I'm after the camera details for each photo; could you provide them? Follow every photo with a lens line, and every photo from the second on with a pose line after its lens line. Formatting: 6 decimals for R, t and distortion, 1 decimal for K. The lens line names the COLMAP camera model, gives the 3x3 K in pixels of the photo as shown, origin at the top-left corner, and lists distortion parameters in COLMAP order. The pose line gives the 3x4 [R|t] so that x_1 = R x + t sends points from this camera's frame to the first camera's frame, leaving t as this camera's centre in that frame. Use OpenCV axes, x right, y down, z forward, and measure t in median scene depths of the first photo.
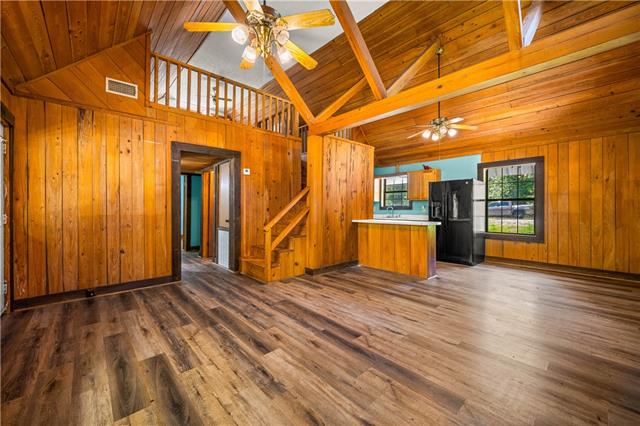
lens RADIAL K [[253.2, 0, 322.6], [0, 253.2, 211.5], [0, 0, 1]] dist [-0.001235, -0.000009]
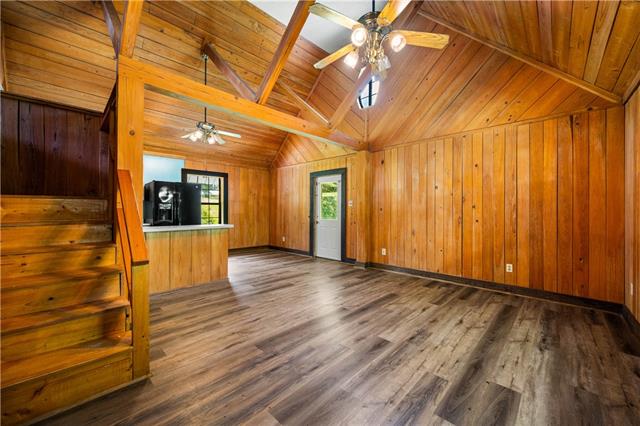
lens RADIAL K [[253.2, 0, 322.6], [0, 253.2, 211.5], [0, 0, 1]] dist [-0.001235, -0.000009]
pose [[-0.062151, -0.003703, 0.998060, -0.931256], [0.009786, 0.999943, 0.004319, -0.015098], [-0.998019, 0.010035, -0.062111, 0.954970]]
